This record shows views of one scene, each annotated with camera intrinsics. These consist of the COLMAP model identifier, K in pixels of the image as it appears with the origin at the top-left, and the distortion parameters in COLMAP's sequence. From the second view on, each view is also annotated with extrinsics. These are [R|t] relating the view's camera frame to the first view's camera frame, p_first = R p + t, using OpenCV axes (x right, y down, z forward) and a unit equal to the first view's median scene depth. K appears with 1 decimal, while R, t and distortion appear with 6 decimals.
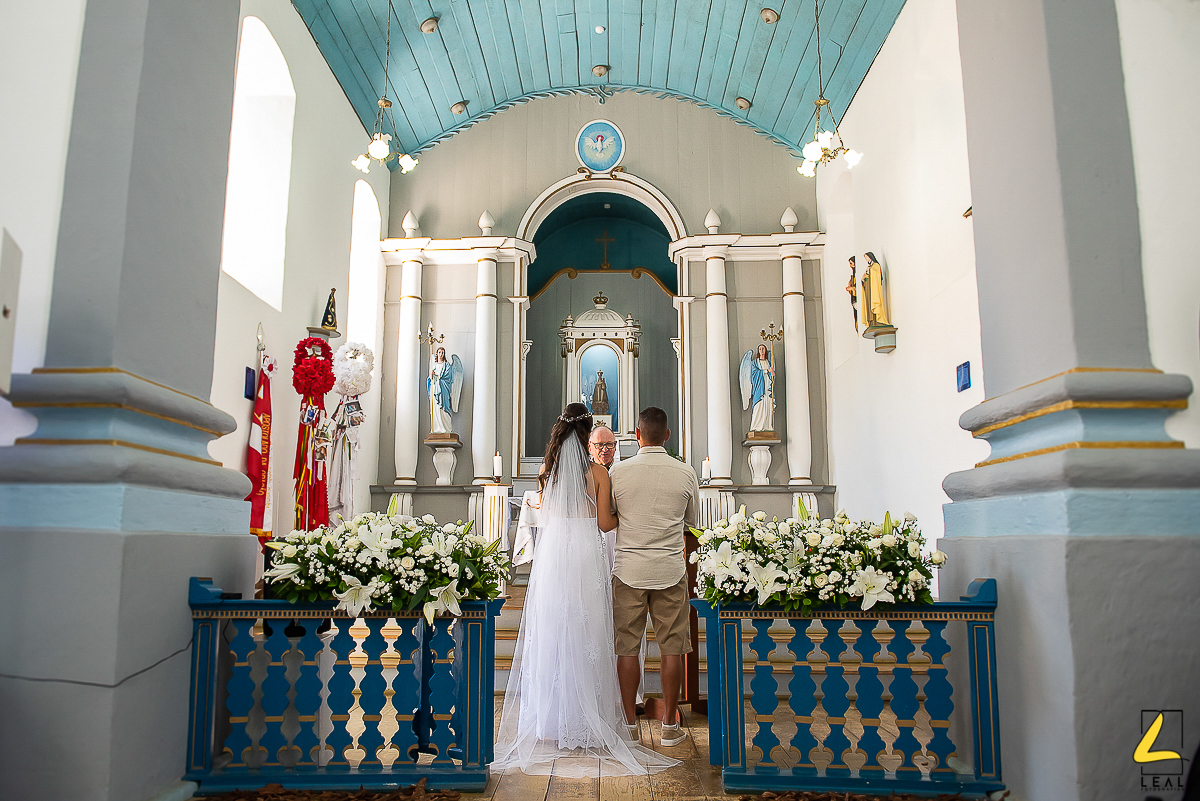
lens RADIAL K [[903.4, 0, 568.8], [0, 903.4, 399.3], [0, 0, 1]] dist [-0.027243, -0.000530]
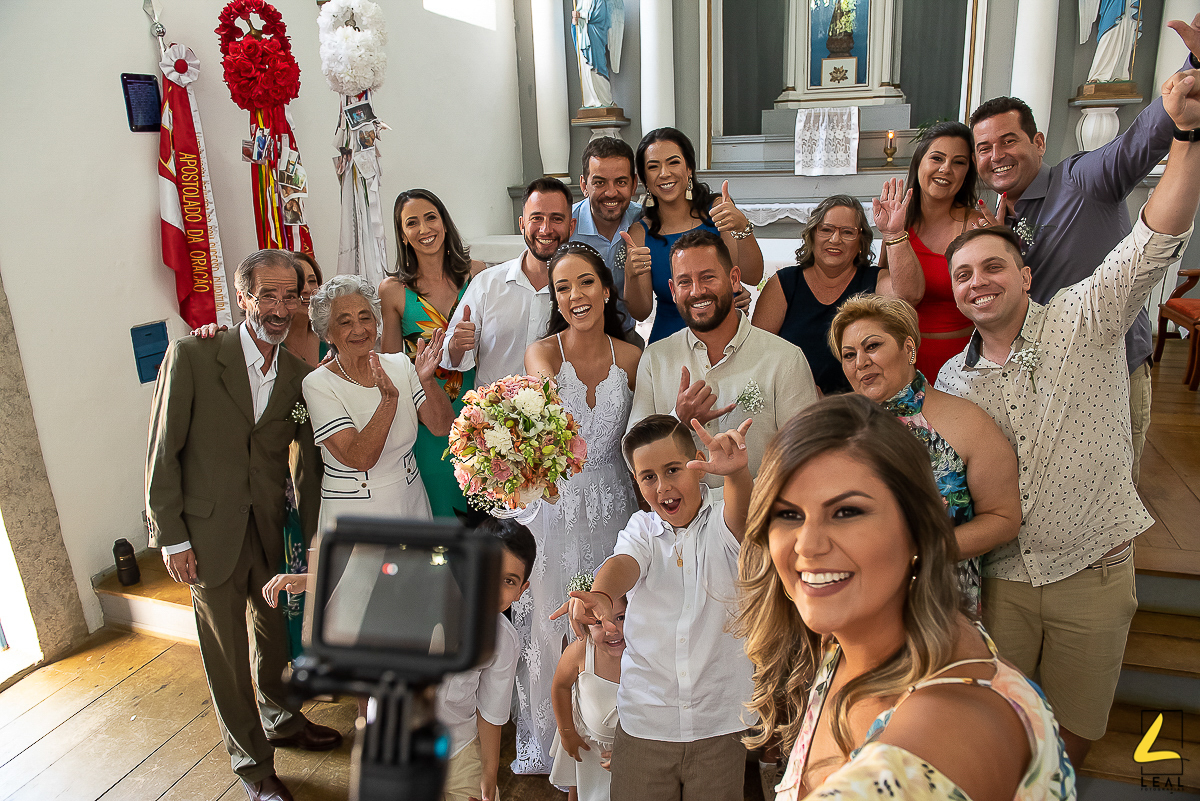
lens RADIAL K [[807.4, 0, 600.0], [0, 807.4, 400.5], [0, 0, 1]] dist [-0.051011, -0.003641]
pose [[0.958124, 0.044621, -0.282856, 0.047975], [0.084245, 0.900145, 0.427366, -0.023822], [0.273681, -0.433299, 0.858691, 0.373510]]
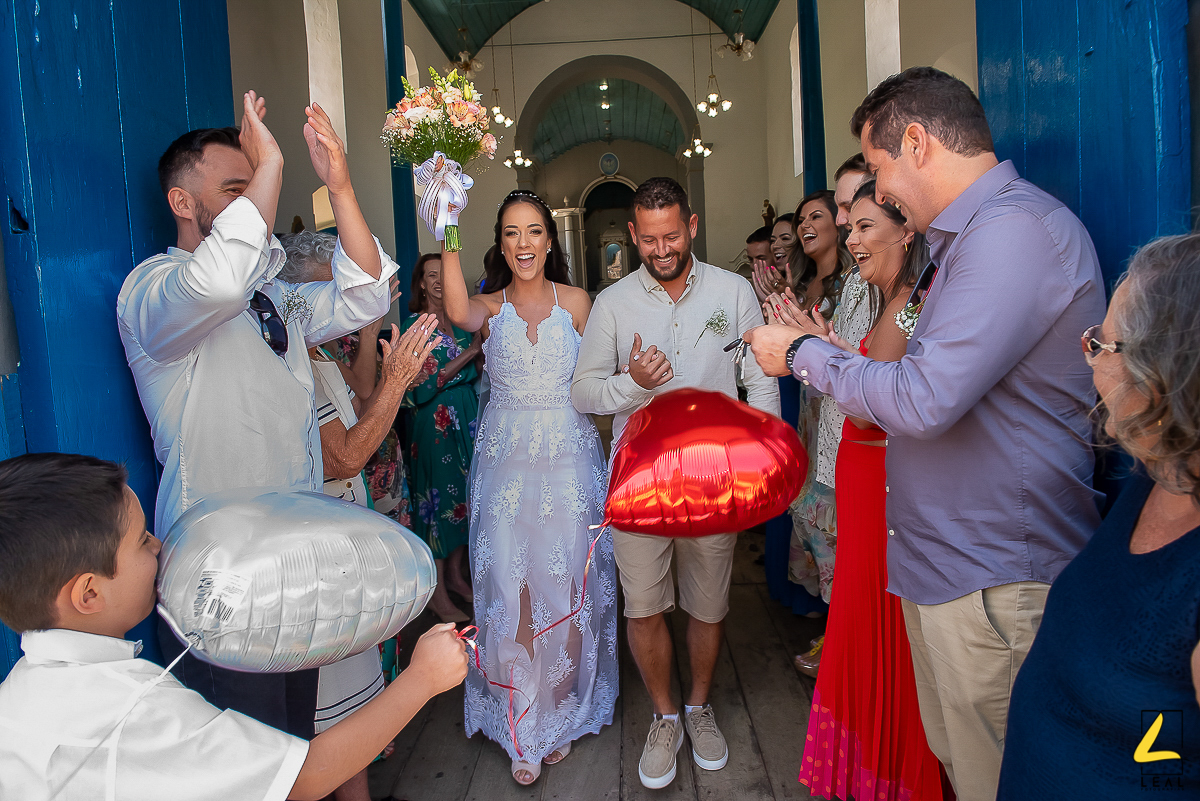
lens RADIAL K [[944.5, 0, 597.1], [0, 944.5, 348.7], [0, 0, 1]] dist [-0.038117, 0.000782]
pose [[0.997754, -0.064113, 0.019408, -0.088896], [0.059367, 0.980537, 0.187144, -0.294848], [-0.031028, -0.185571, 0.982141, -1.776698]]
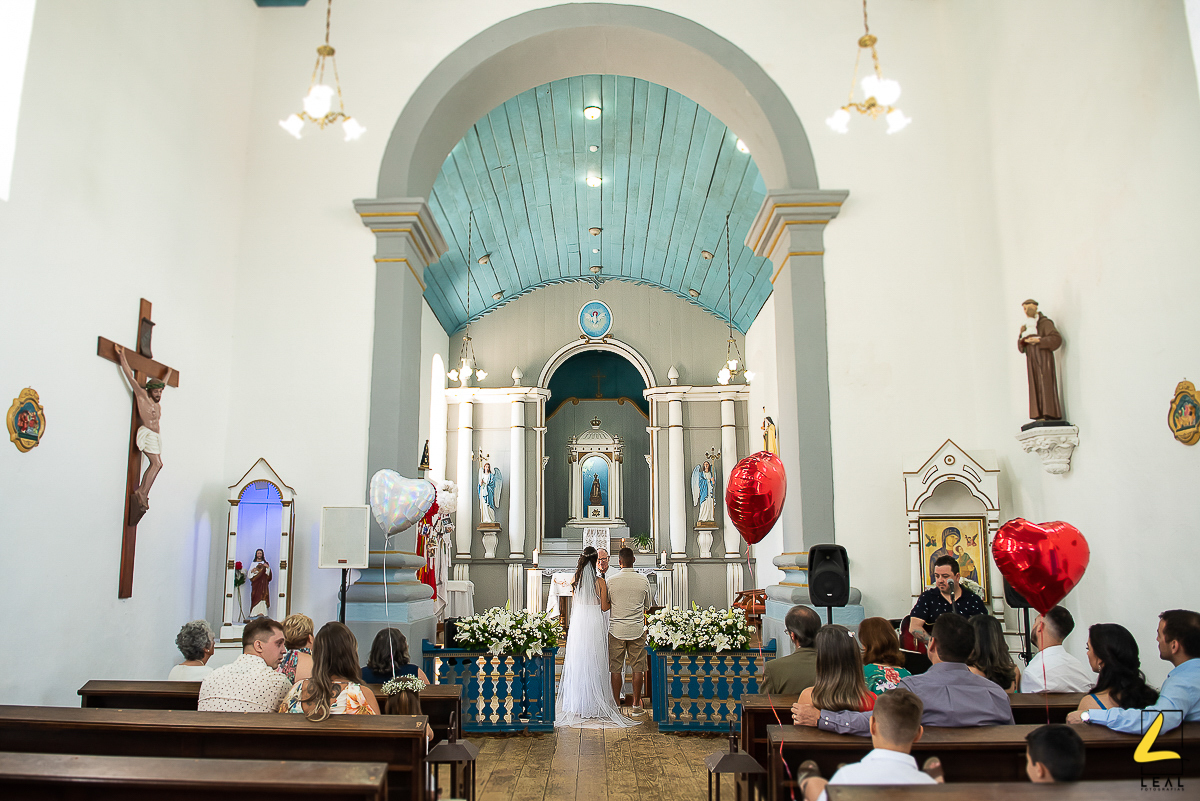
lens RADIAL K [[854.8, 0, 563.7], [0, 854.8, 428.2], [0, 0, 1]] dist [-0.004869, 0.000018]
pose [[0.999979, -0.003408, 0.005468, -0.025992], [0.003439, 0.999978, -0.005646, -0.108790], [-0.005448, 0.005664, 0.999969, -0.394111]]
